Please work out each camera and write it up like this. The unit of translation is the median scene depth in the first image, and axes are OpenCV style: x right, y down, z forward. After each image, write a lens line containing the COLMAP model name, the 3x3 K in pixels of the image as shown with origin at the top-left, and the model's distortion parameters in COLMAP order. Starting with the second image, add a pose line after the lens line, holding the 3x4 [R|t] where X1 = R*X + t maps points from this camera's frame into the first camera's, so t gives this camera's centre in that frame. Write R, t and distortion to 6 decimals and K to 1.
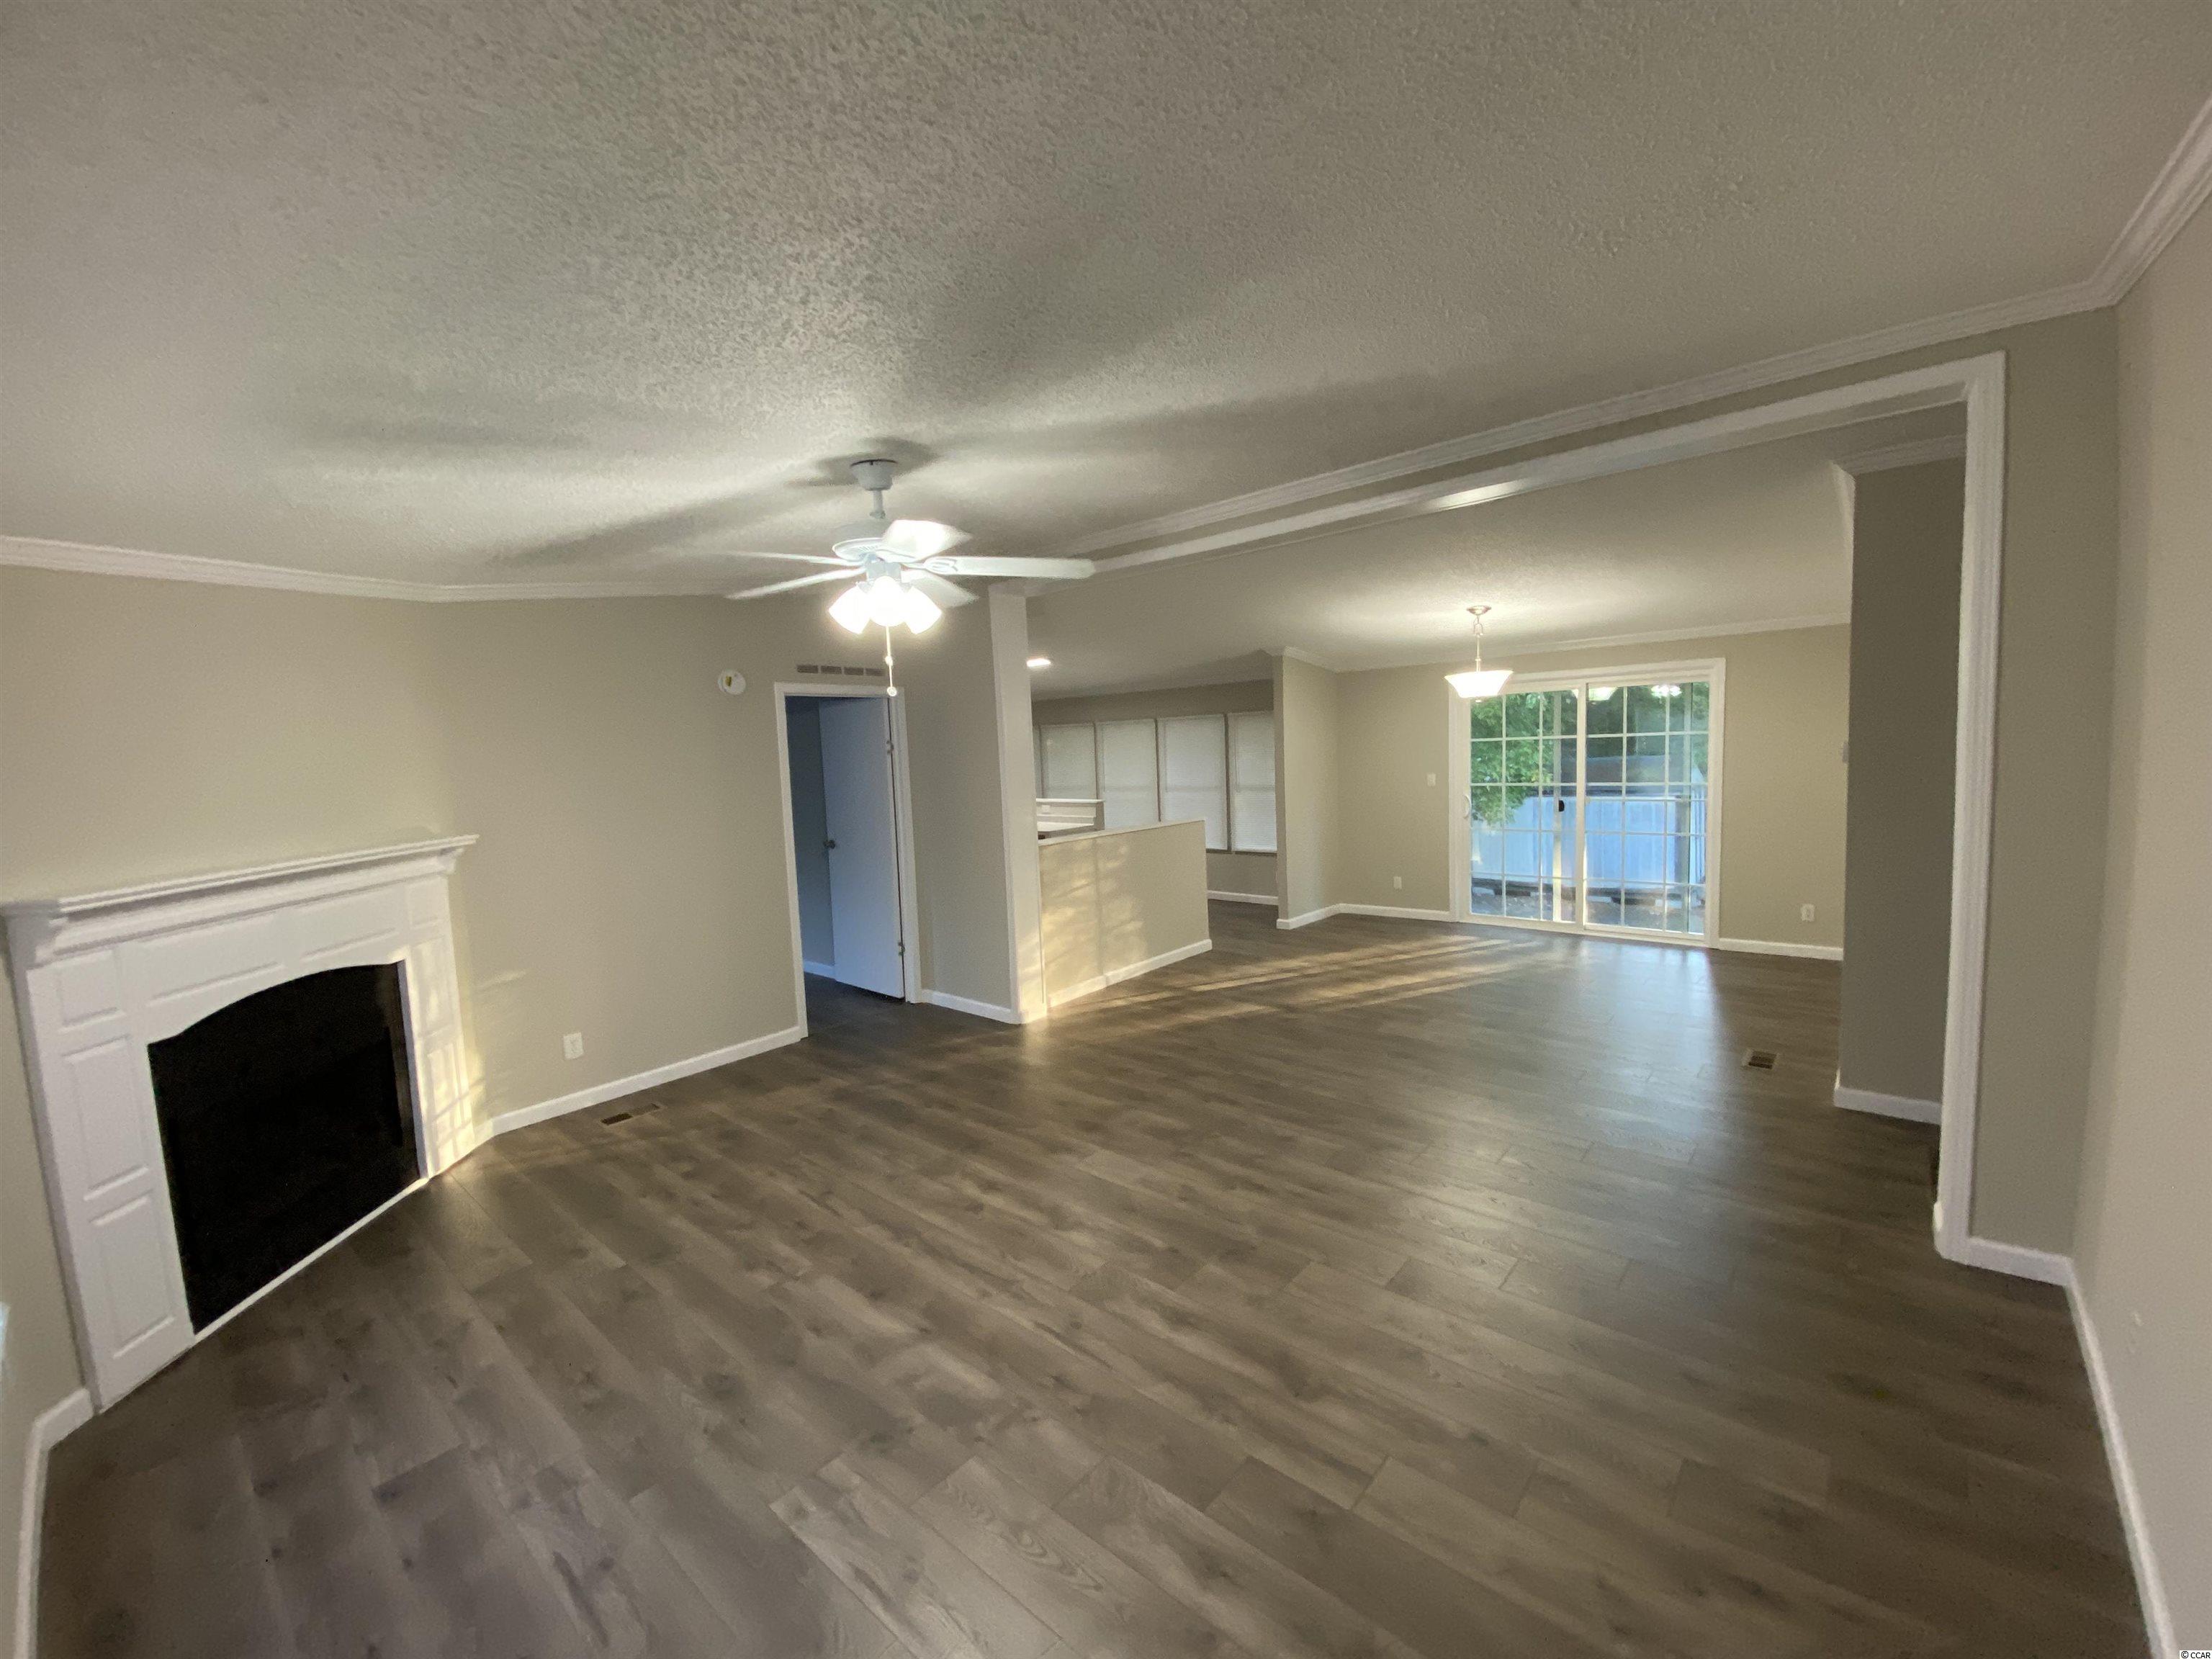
lens RADIAL K [[898.6, 0, 1088.9], [0, 898.6, 836.6], [0, 0, 1]] dist [0.014965, -0.000432]
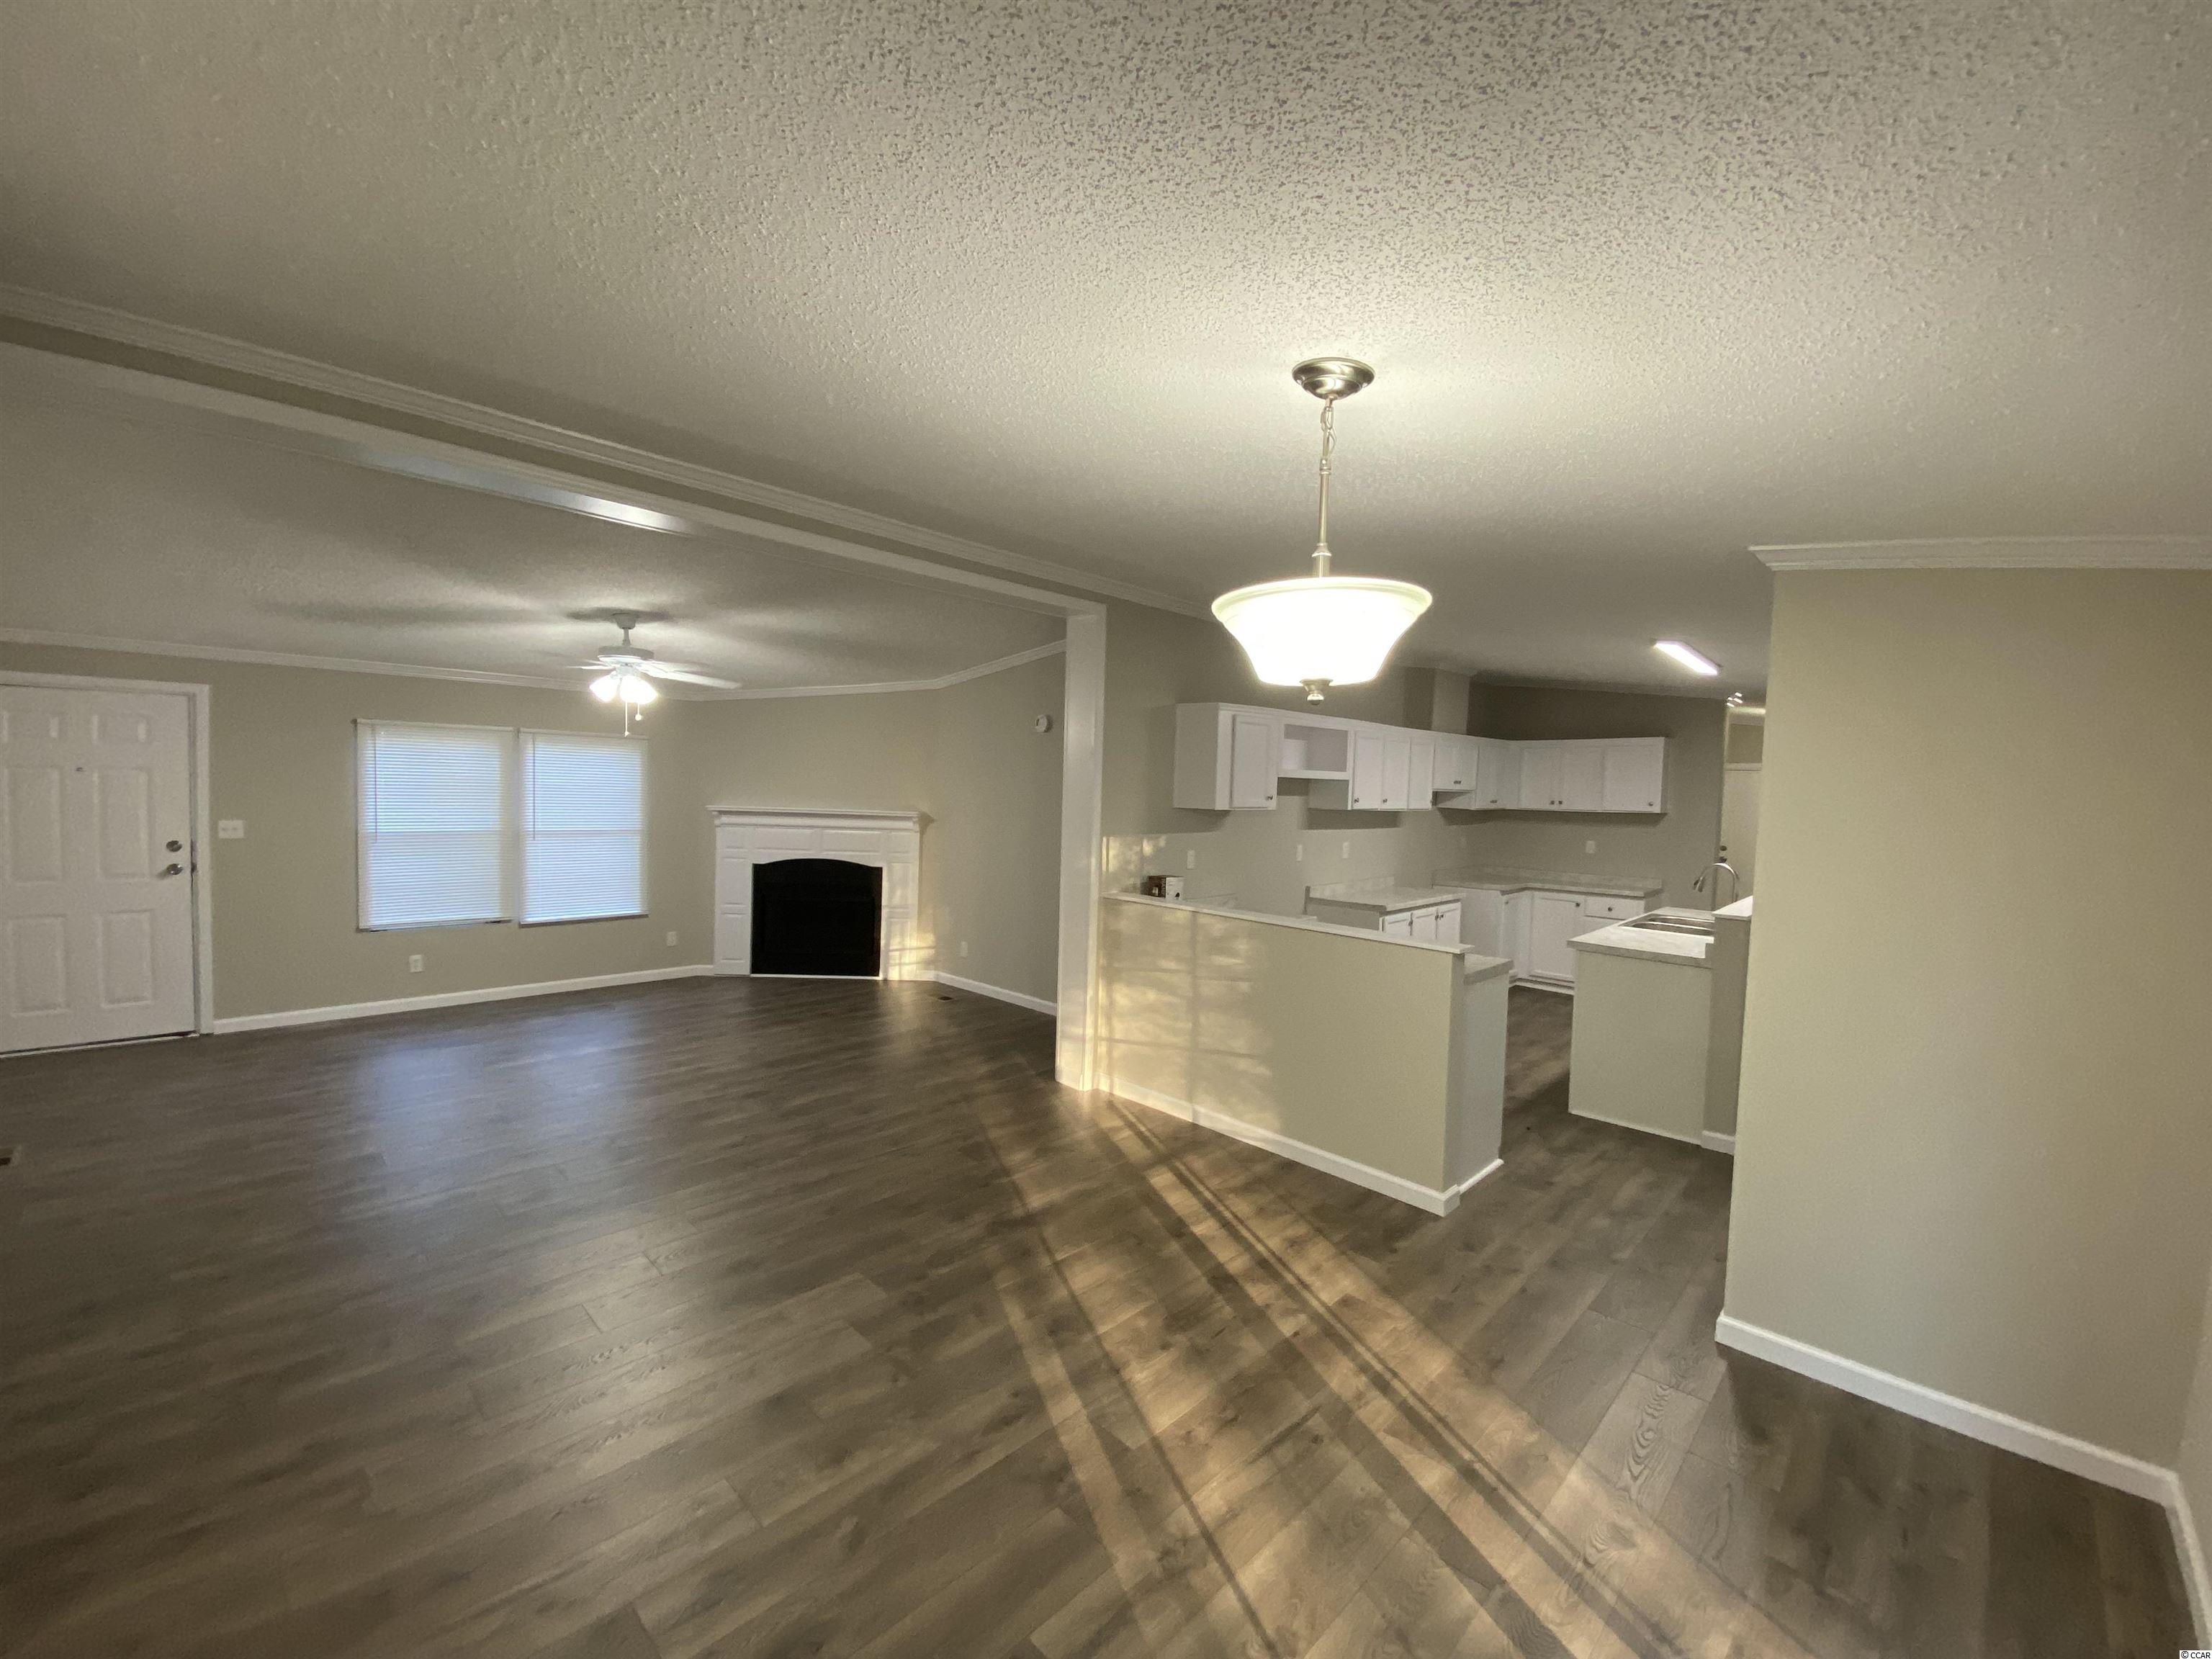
lens RADIAL K [[898.6, 0, 1089.5], [0, 898.6, 816.8], [0, 0, 1]] dist [0.014965, -0.000432]
pose [[-0.063549, 0.091411, -0.993783, 0.789998], [-0.118496, 0.988061, 0.098462, -0.150539], [0.990919, 0.124016, -0.051959, 1.013388]]
